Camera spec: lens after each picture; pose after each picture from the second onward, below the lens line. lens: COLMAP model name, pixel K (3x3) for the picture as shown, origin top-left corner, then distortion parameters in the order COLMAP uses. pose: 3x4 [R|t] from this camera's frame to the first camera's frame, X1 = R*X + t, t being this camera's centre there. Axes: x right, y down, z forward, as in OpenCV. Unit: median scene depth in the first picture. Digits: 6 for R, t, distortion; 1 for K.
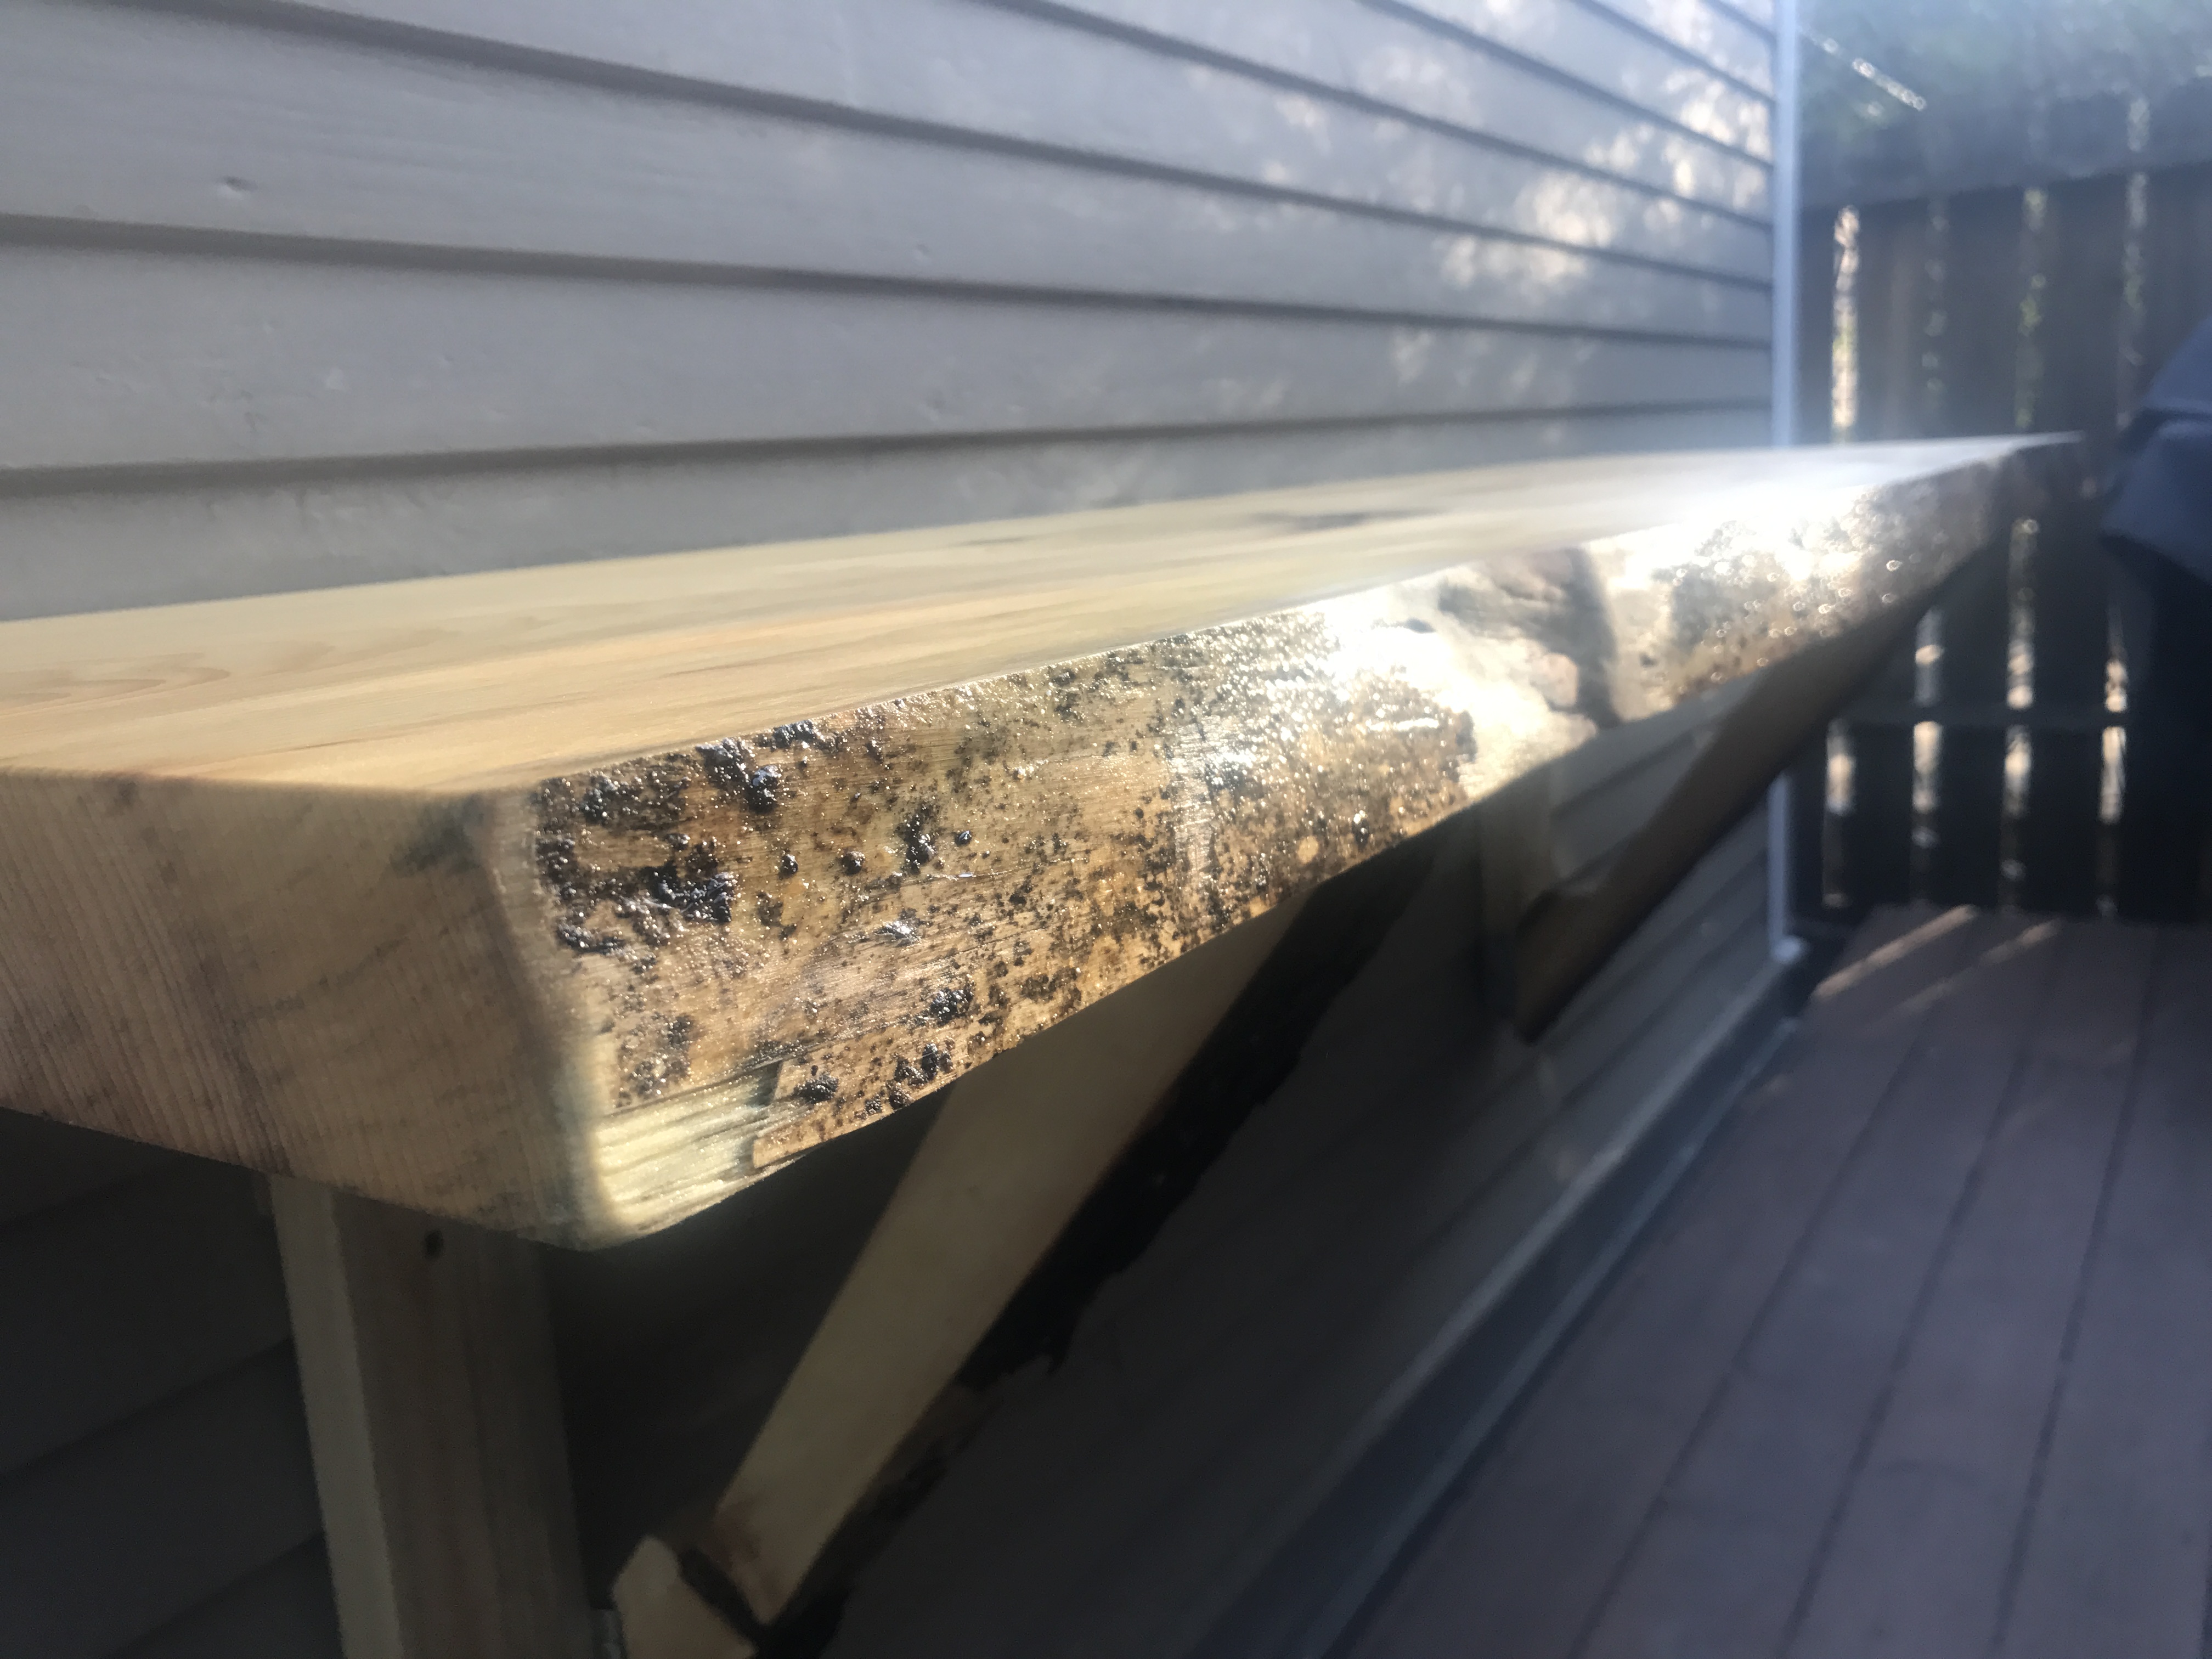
lens RADIAL K [[1852.1, 0, 1082.2], [0, 1852.1, 815.0], [0, 0, 1]] dist [0.027316, -0.019964]
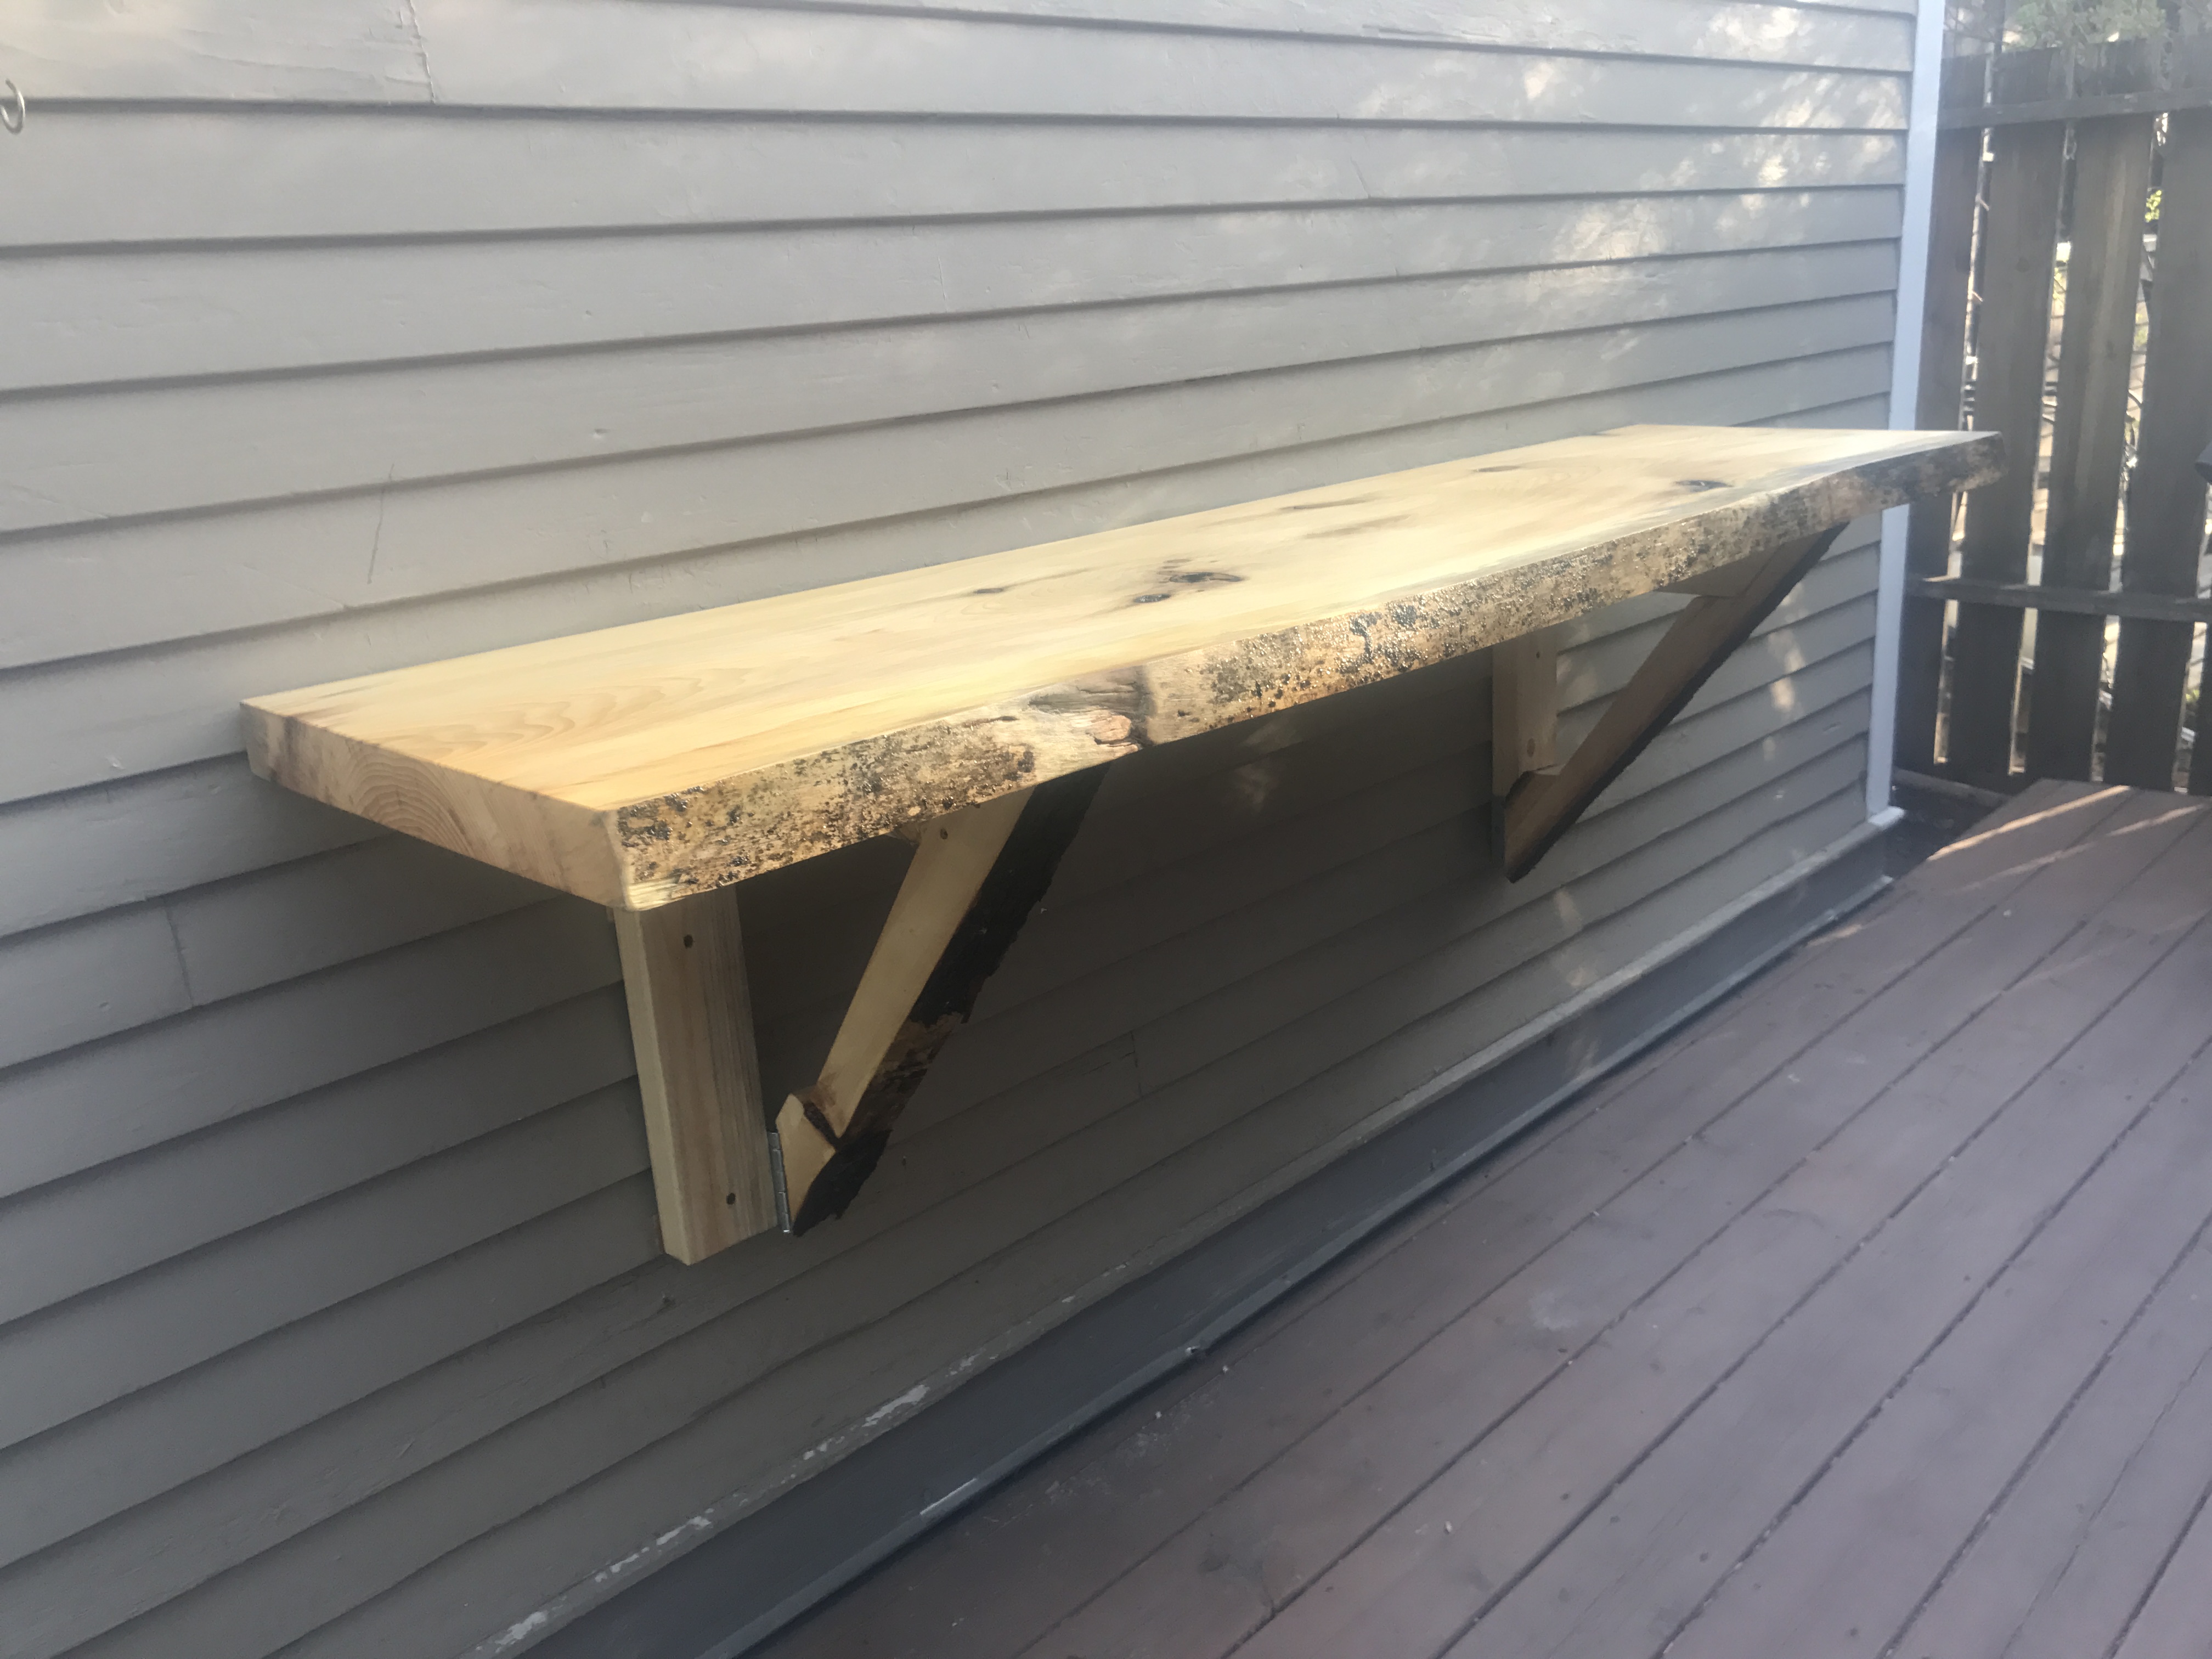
lens RADIAL K [[1852.1, 0, 1092.2], [0, 1852.1, 831.3], [0, 0, 1]] dist [0.027316, -0.019964]
pose [[0.977764, 0.063736, -0.199786, 1.207333], [-0.039610, 0.991676, 0.122513, -0.391006], [0.205931, -0.111875, 0.972150, -2.186335]]
